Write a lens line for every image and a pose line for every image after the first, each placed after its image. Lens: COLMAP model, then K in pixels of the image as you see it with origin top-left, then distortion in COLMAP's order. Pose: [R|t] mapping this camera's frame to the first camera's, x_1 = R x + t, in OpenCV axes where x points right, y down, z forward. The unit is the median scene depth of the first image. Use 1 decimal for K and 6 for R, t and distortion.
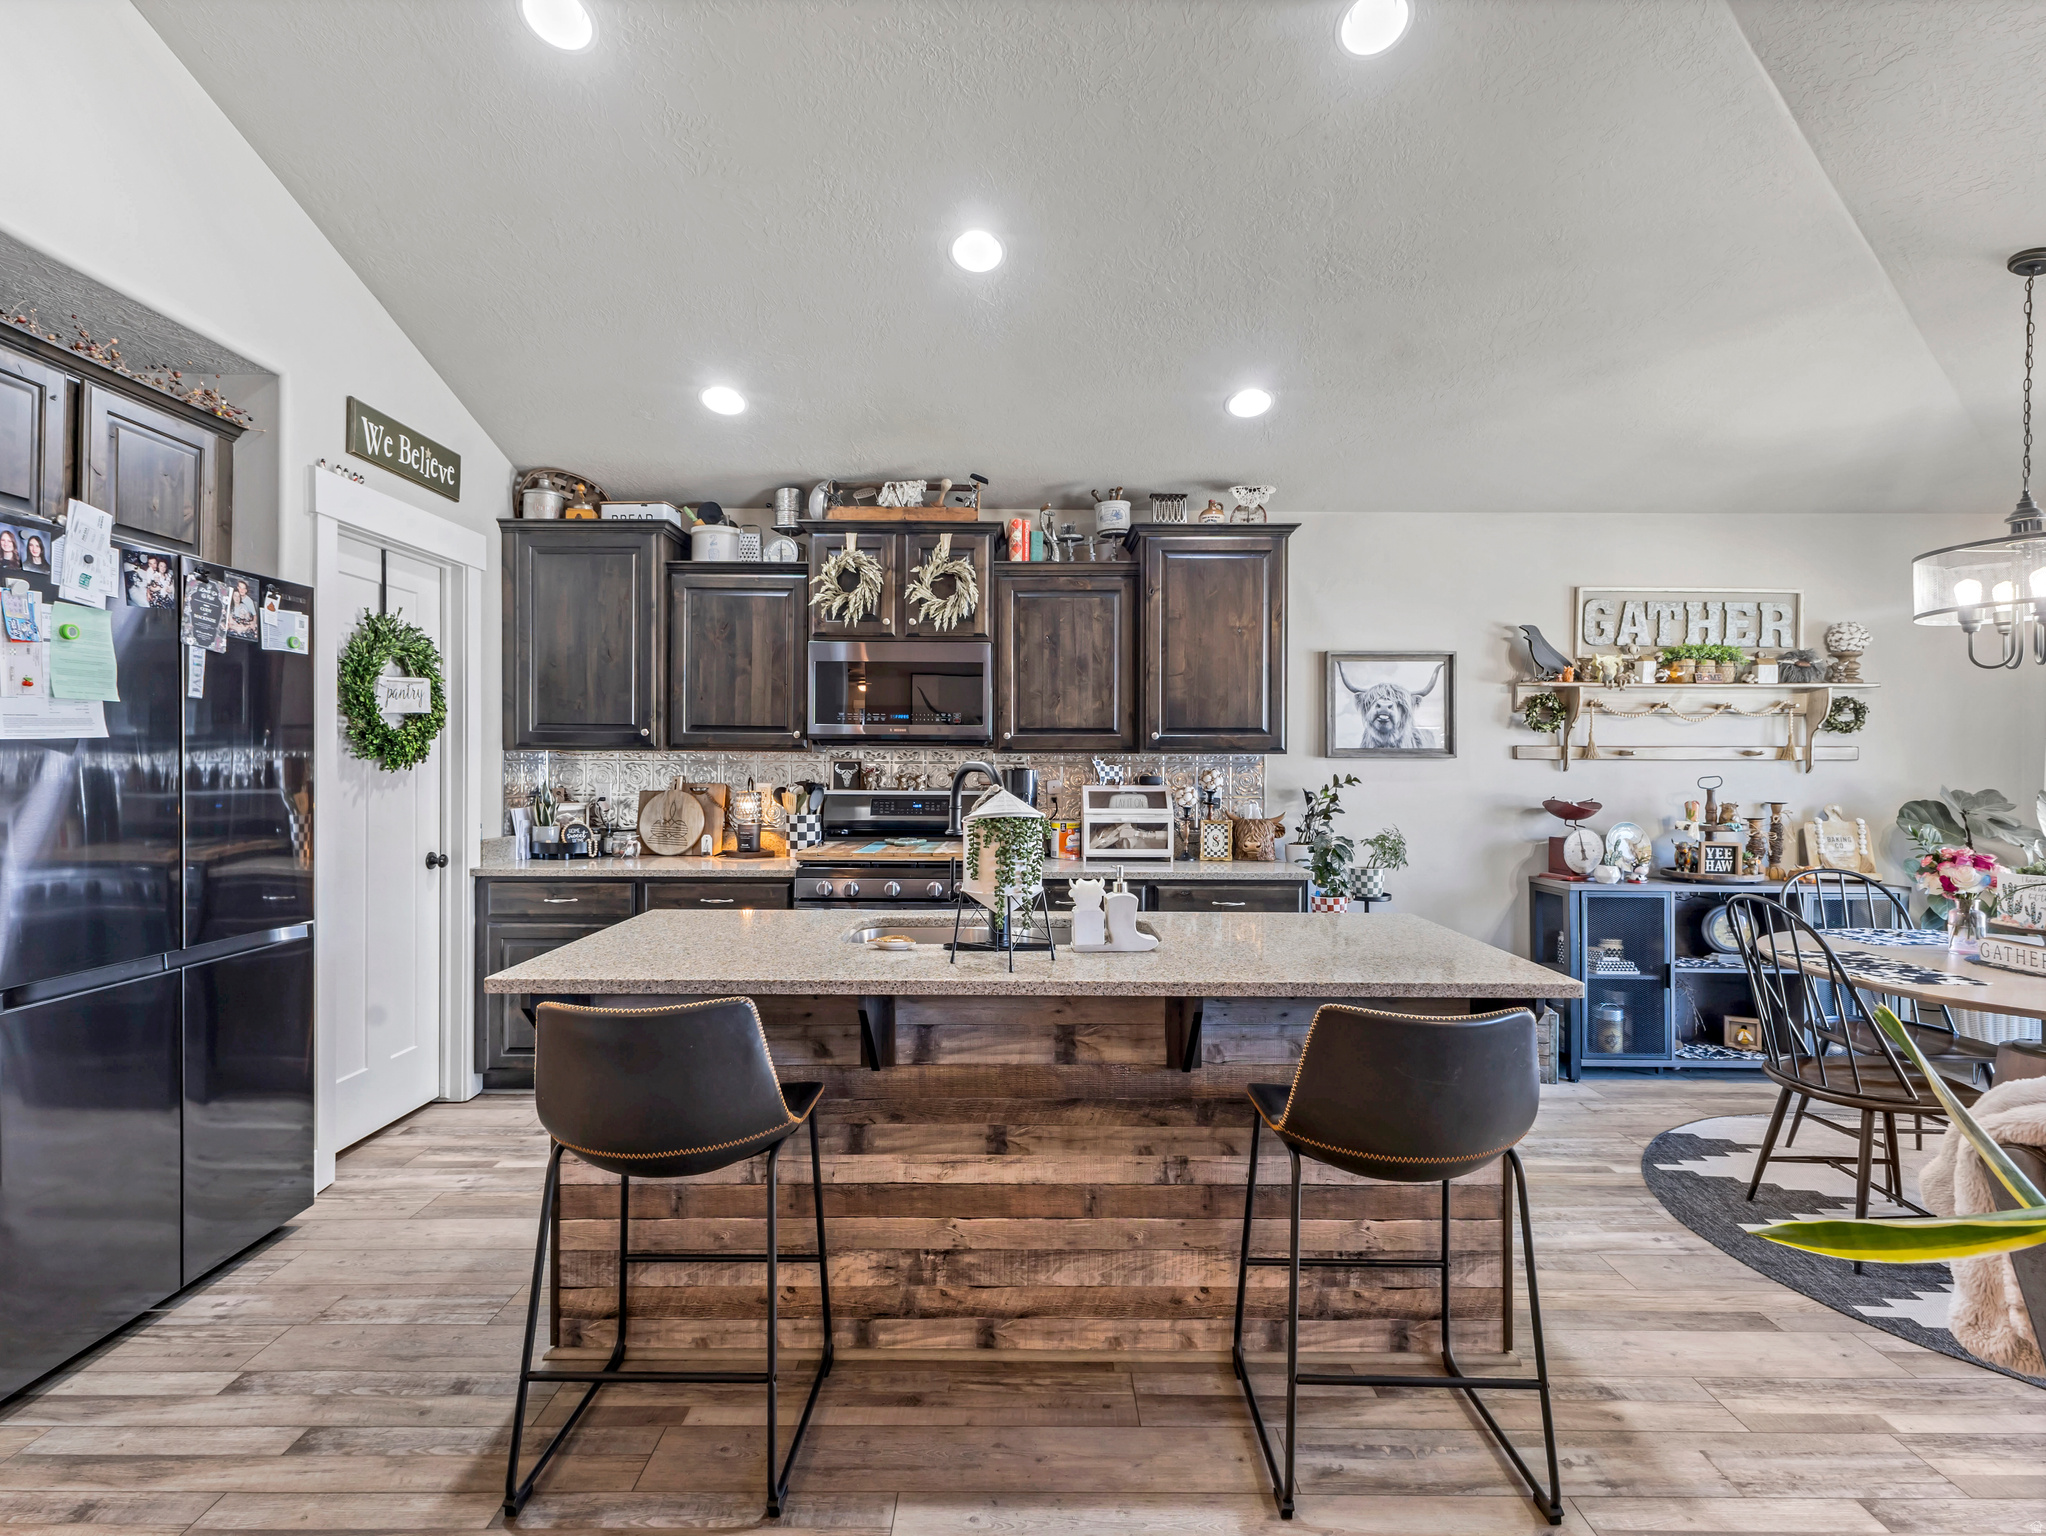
lens RADIAL K [[1005.0, 0, 1020.0], [0, 1005.0, 766.7], [0, 0, 1]] dist [0.005571, -0.000022]
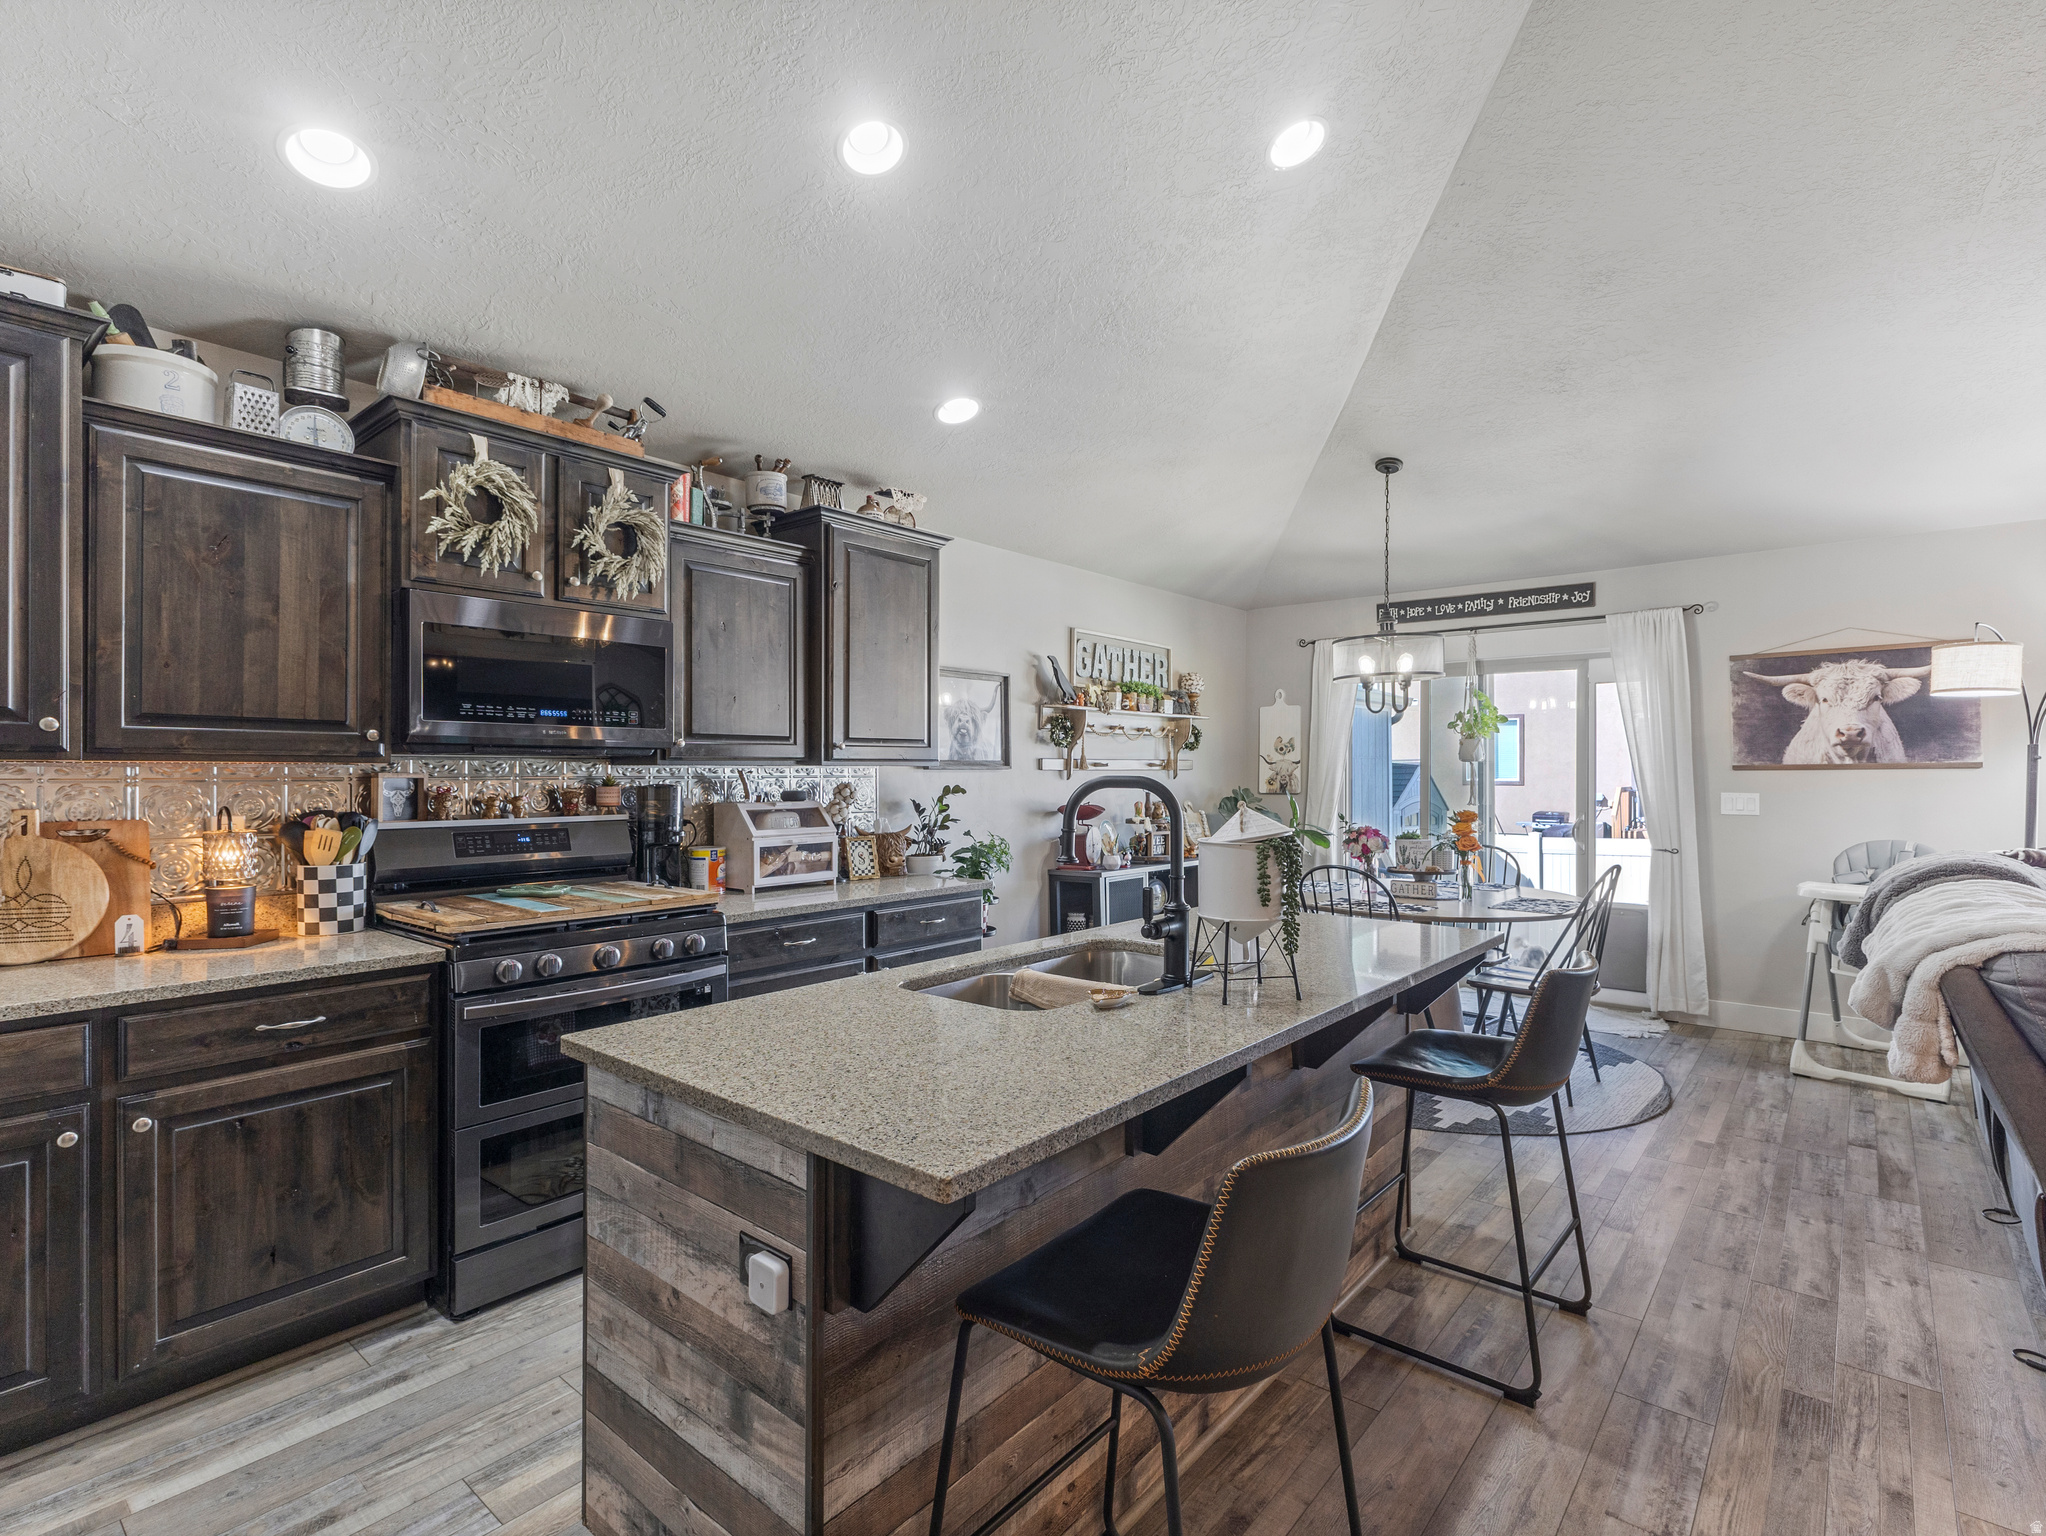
lens RADIAL K [[1005.0, 0, 1029.9], [0, 1005.0, 766.5], [0, 0, 1]] dist [0.005571, -0.000022]
pose [[0.637557, -0.001776, 0.770401, -0.441240], [0.007873, 0.999960, -0.004211, -0.006835], [-0.770363, 0.008750, 0.637545, 0.289562]]
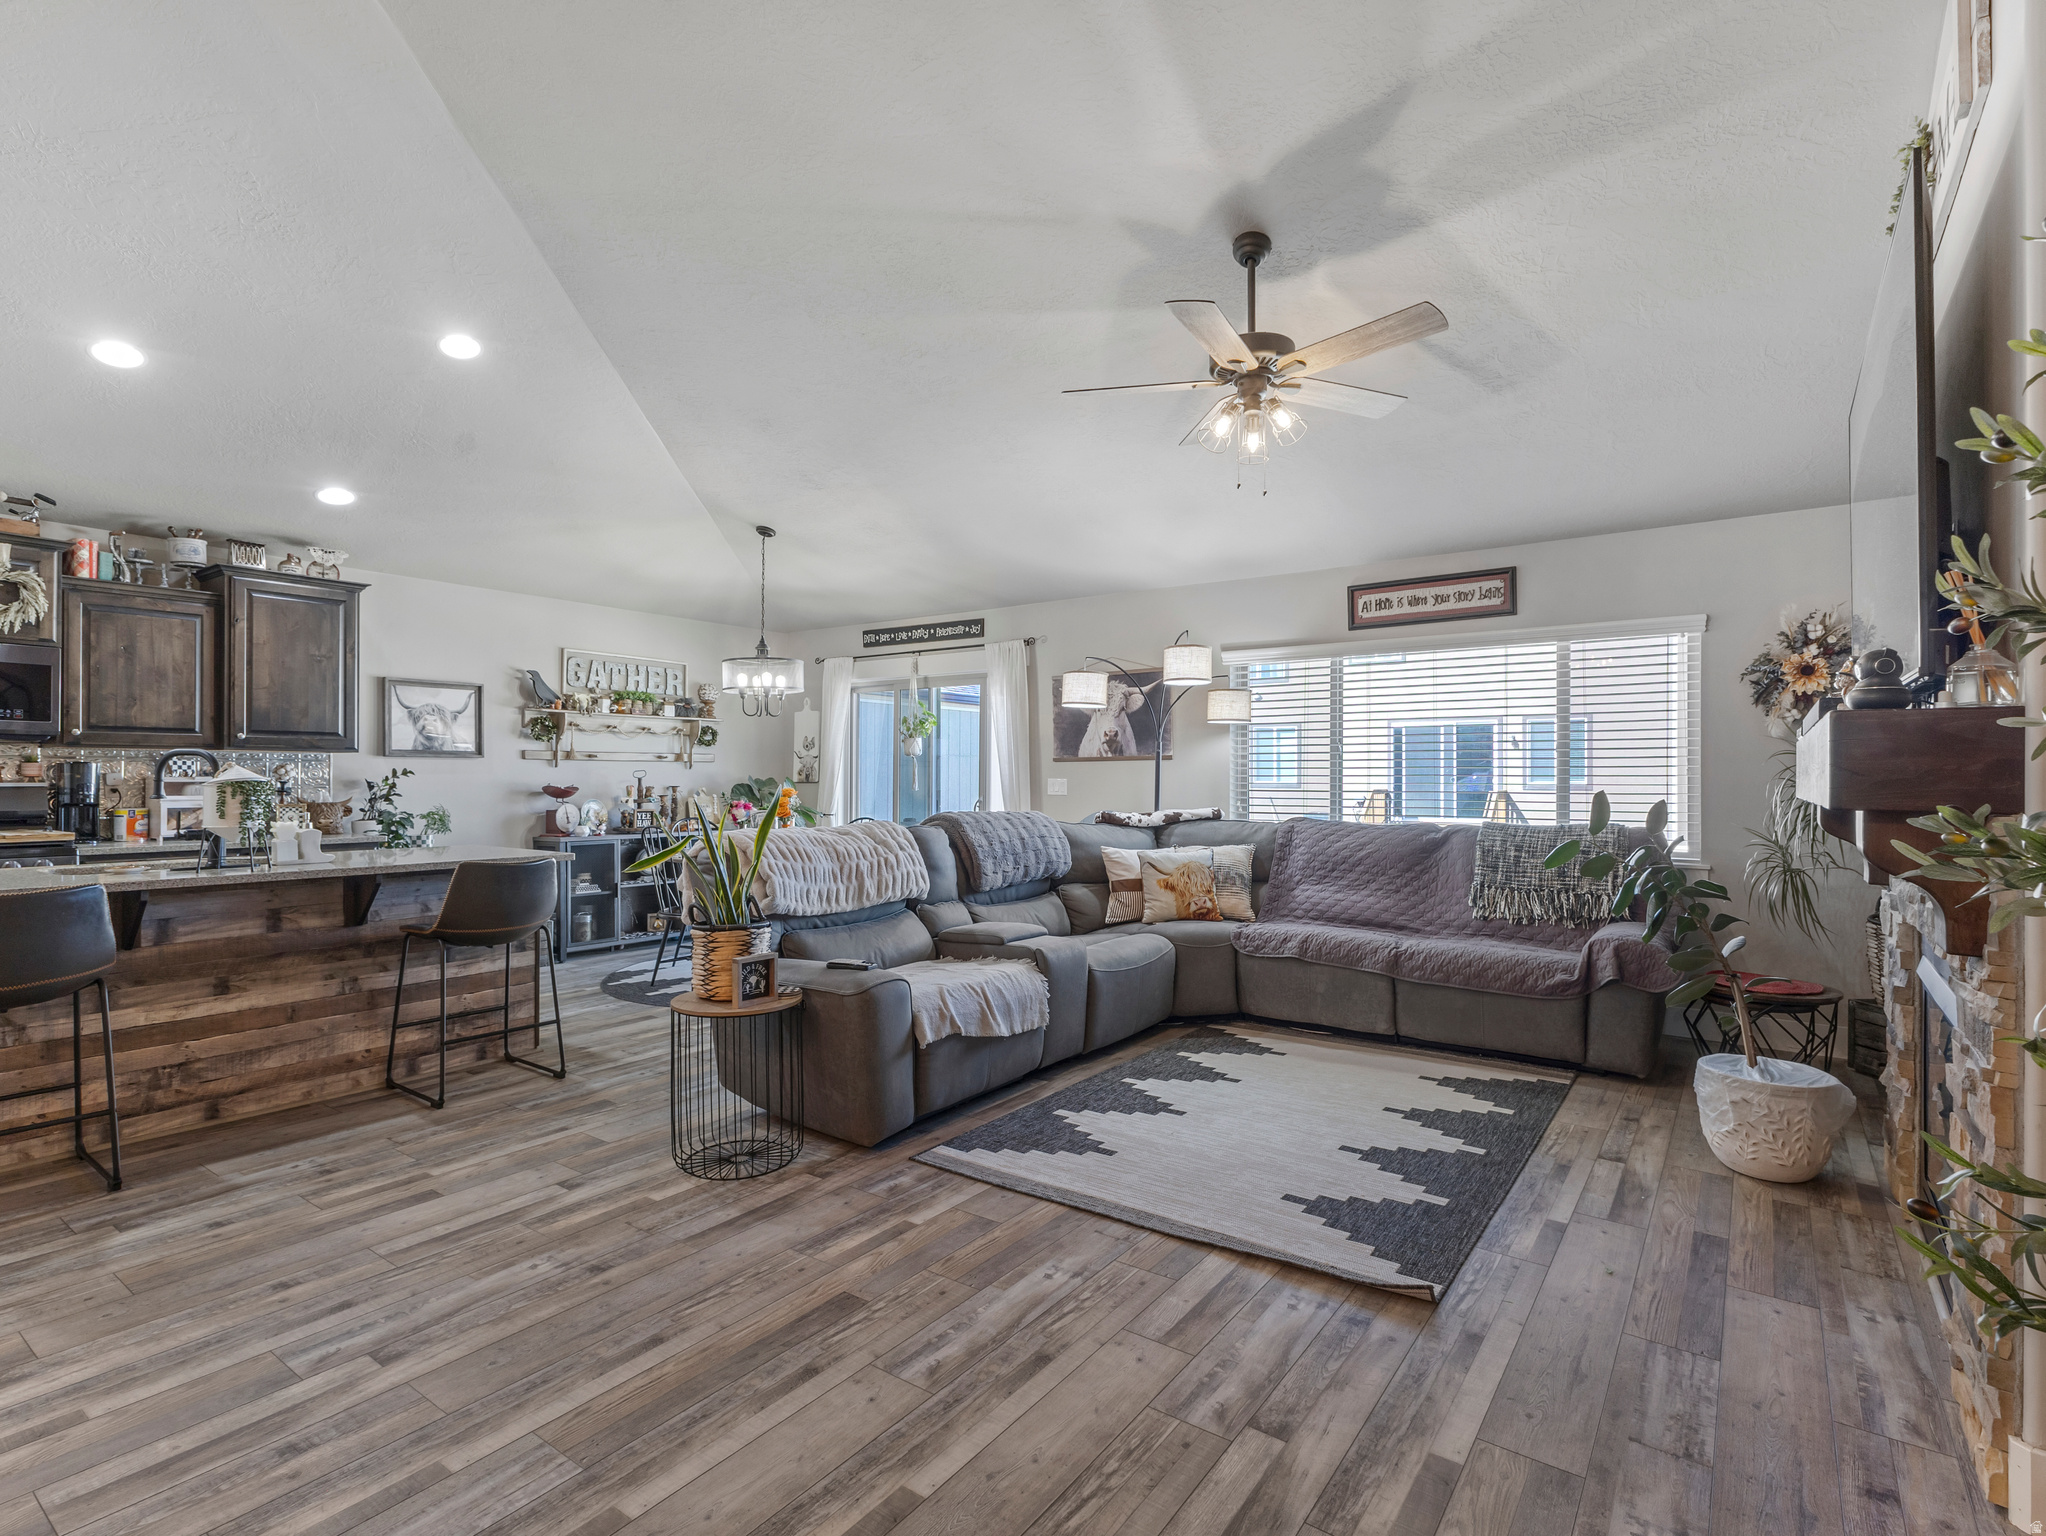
lens RADIAL K [[1005.0, 0, 1030.0], [0, 1005.0, 772.5], [0, 0, 1]] dist [0.005571, -0.000022]
pose [[0.581683, 0.001326, 0.813414, -0.308787], [0.004822, 0.999975, -0.005078, 0.025422], [-0.813401, 0.006876, 0.581663, -0.518992]]
